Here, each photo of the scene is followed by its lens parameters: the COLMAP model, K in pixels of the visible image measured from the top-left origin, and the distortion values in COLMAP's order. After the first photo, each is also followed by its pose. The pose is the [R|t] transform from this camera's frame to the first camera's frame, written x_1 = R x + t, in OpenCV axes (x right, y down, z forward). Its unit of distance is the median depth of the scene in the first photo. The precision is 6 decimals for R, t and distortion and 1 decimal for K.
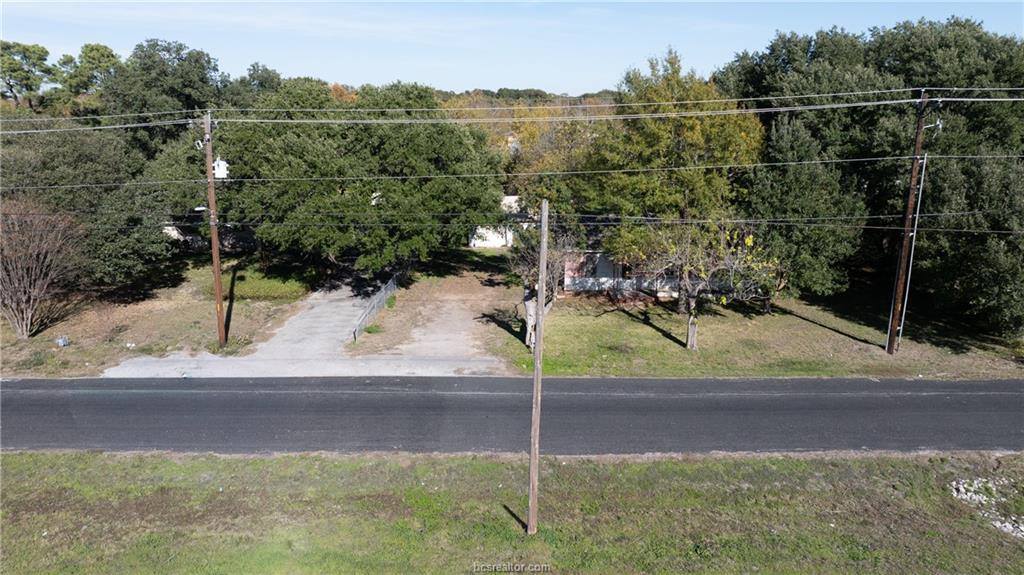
lens RADIAL K [[722.1, 0, 511.5], [0, 722.1, 276.0], [0, 0, 1]] dist [-0.038735, 0.029557]
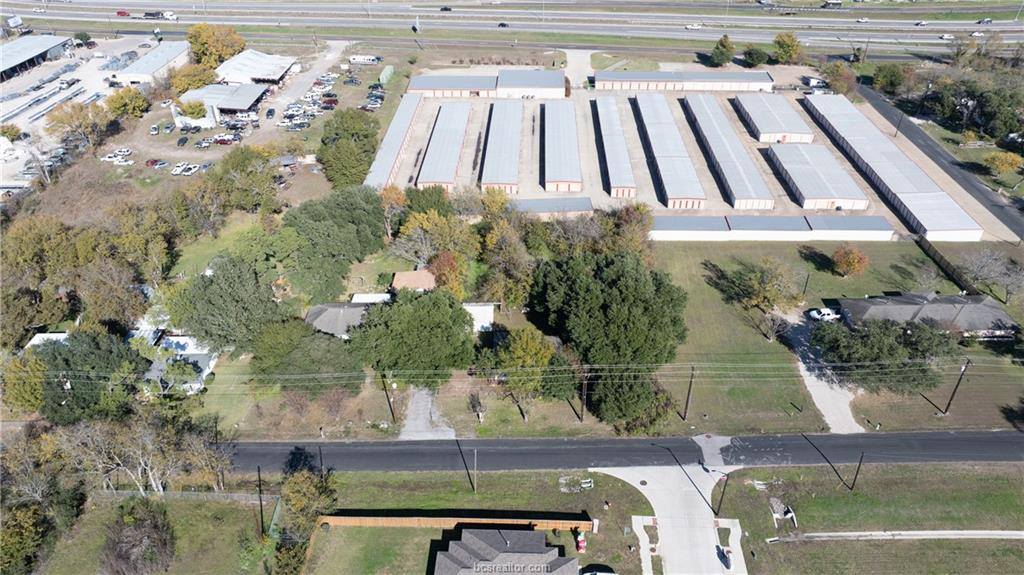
lens RADIAL K [[722.1, 0, 512.7], [0, 722.1, 284.2], [0, 0, 1]] dist [-0.038735, 0.029557]
pose [[0.999964, -0.008441, 0.001303, 0.178177], [0.007451, 0.936687, 0.350089, -1.717442], [-0.004176, -0.350066, 0.936716, -2.030415]]
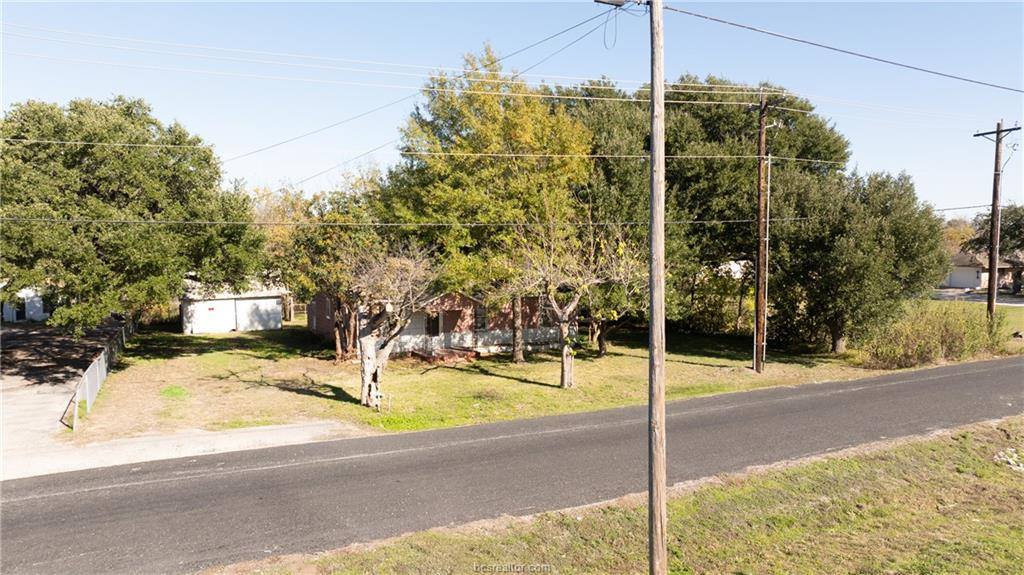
lens RADIAL K [[722.1, 0, 514.9], [0, 722.1, 288.1], [0, 0, 1]] dist [-0.038735, 0.029557]
pose [[0.889555, -0.028063, 0.455966, -0.153058], [0.107198, 0.983065, -0.148630, 0.100268], [-0.444073, 0.181093, 0.877499, 0.302052]]
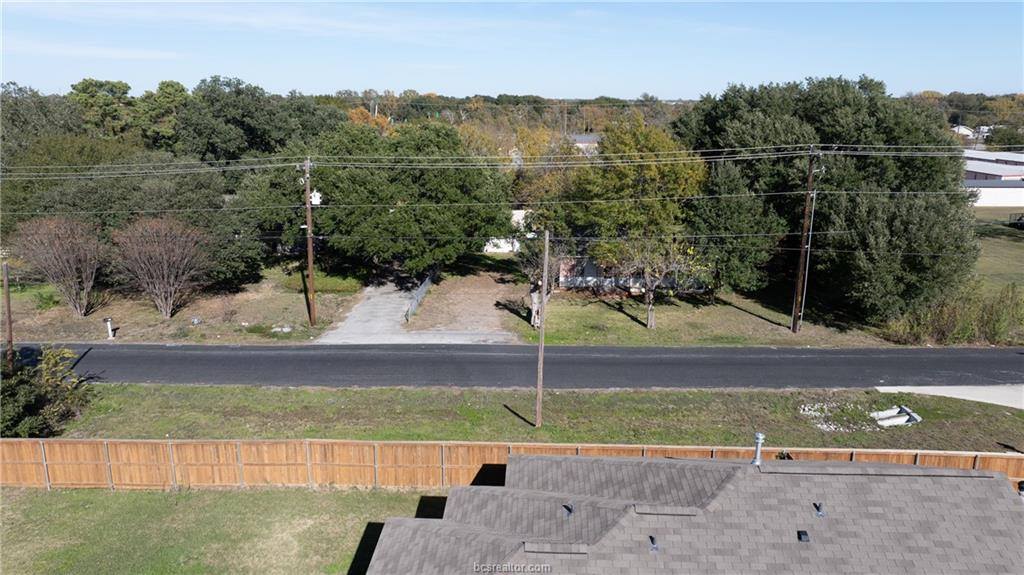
lens RADIAL K [[722.1, 0, 508.3], [0, 722.1, 278.9], [0, 0, 1]] dist [-0.038735, 0.029557]
pose [[0.999990, 0.004505, -0.000381, -0.022772], [-0.004504, 0.999987, 0.002523, 0.003941], [0.000392, -0.002521, 0.999997, -0.371309]]
